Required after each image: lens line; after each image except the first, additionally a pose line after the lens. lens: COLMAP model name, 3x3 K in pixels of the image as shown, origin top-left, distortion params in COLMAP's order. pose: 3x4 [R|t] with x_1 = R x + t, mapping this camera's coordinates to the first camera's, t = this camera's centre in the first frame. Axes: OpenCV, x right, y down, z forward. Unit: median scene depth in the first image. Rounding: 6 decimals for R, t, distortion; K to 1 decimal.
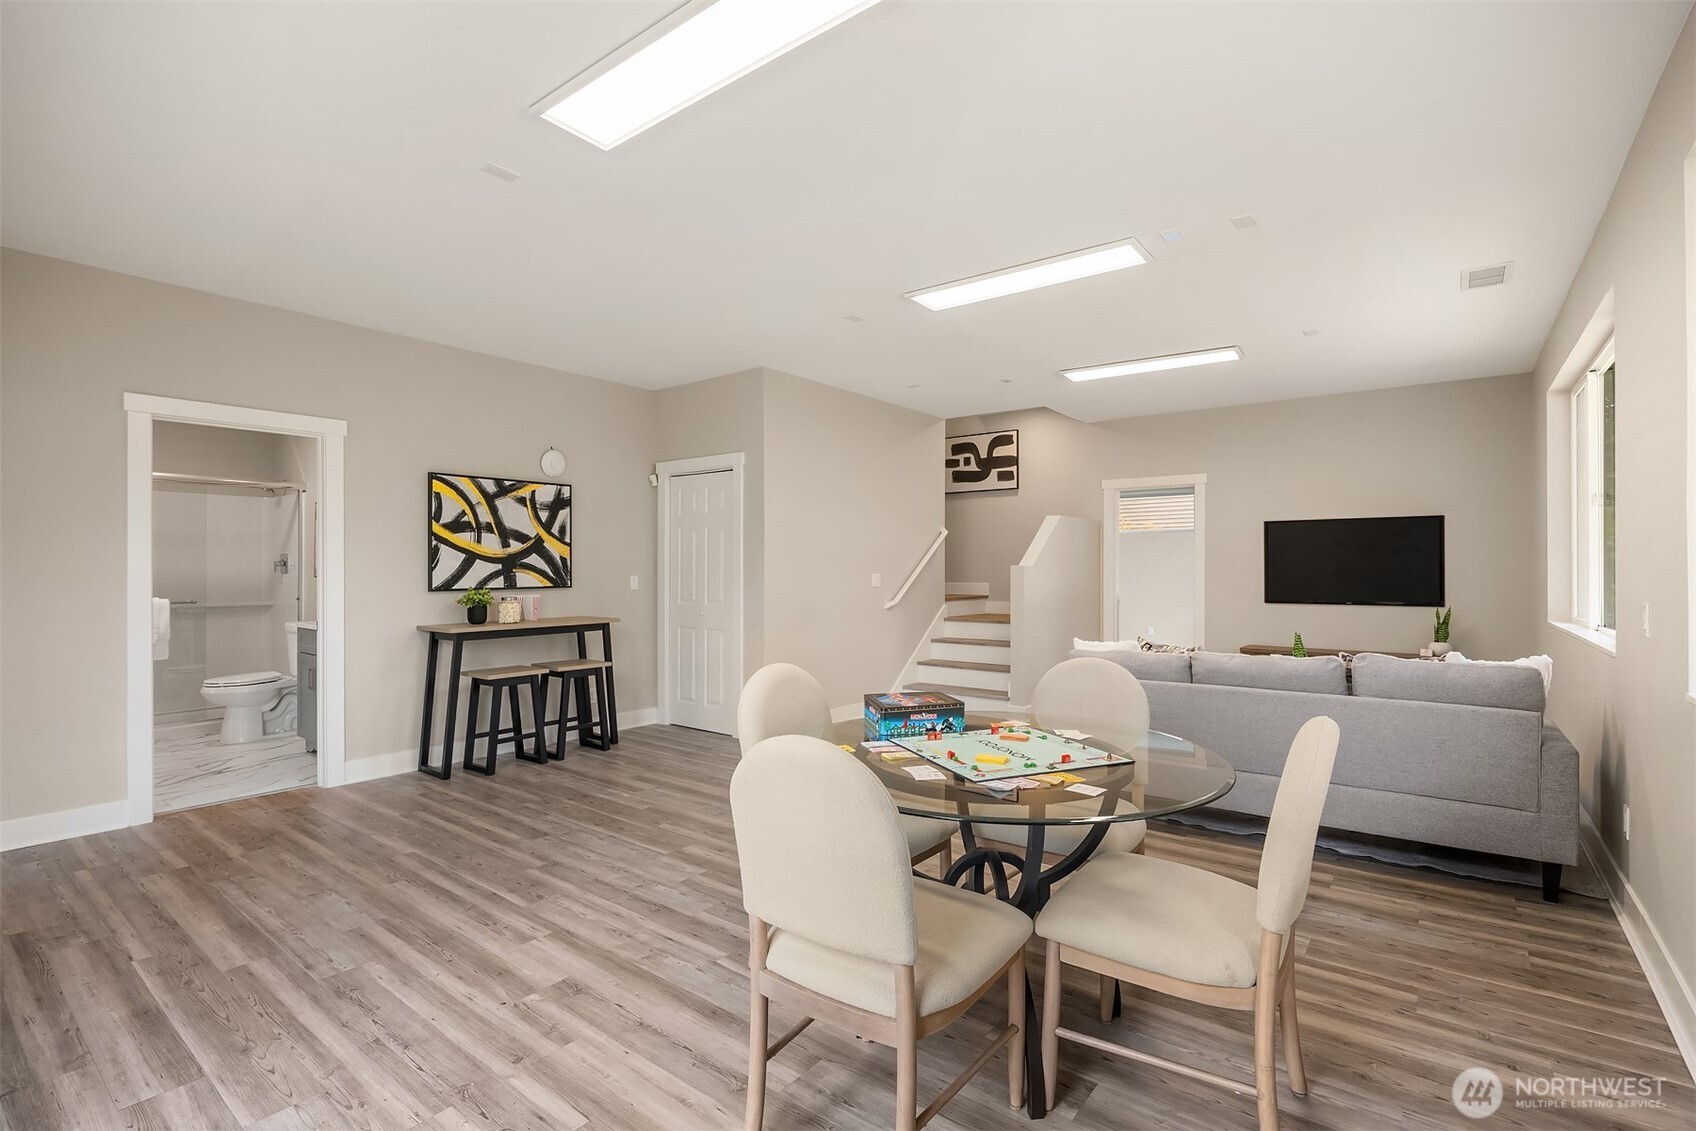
lens RADIAL K [[810.7, 0, 848.0], [0, 810.7, 565.5], [0, 0, 1]] dist [-0.000470, 0.000259]
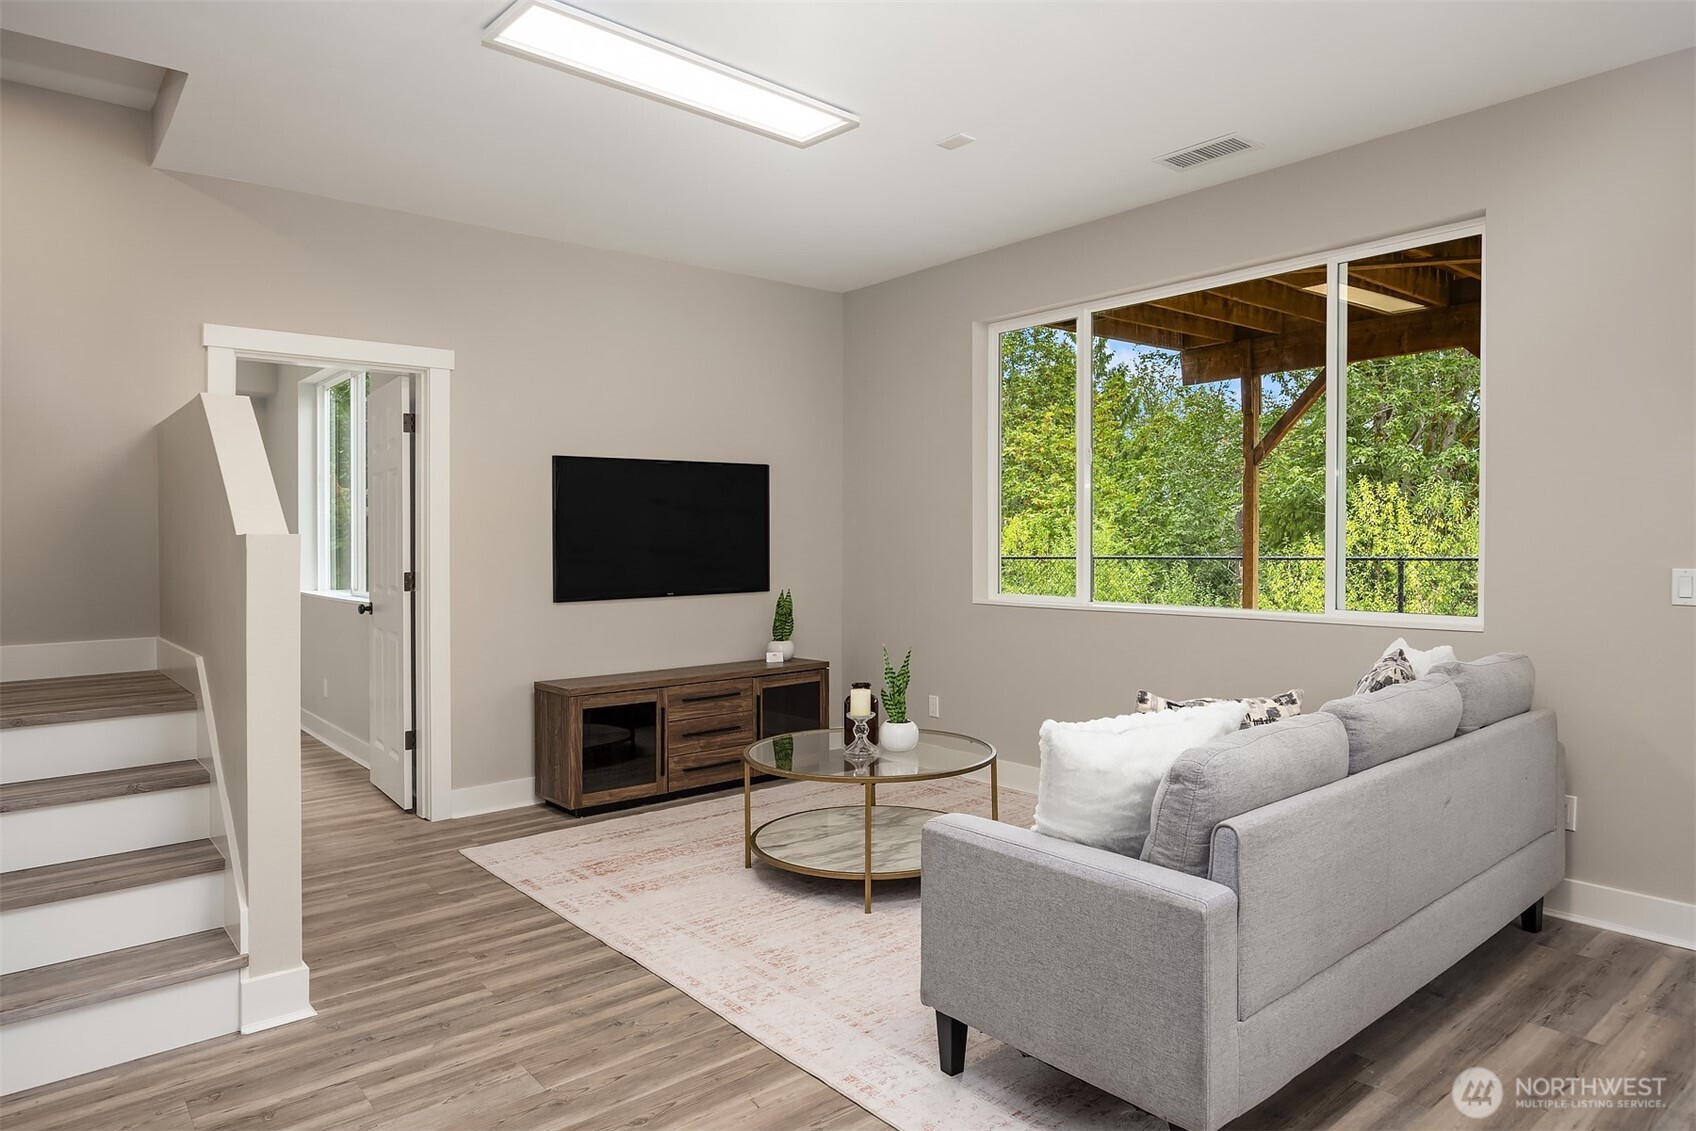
lens RADIAL K [[1003.3, 0, 848.0], [0, 1003.3, 565.5], [0, 0, 1]] dist [0.000300, 0.000134]
pose [[0.185274, -0.015967, 0.982557, -0.132046], [0.000365, 0.999869, 0.016180, 0.011366], [-0.982687, -0.002639, 0.185256, 0.737640]]
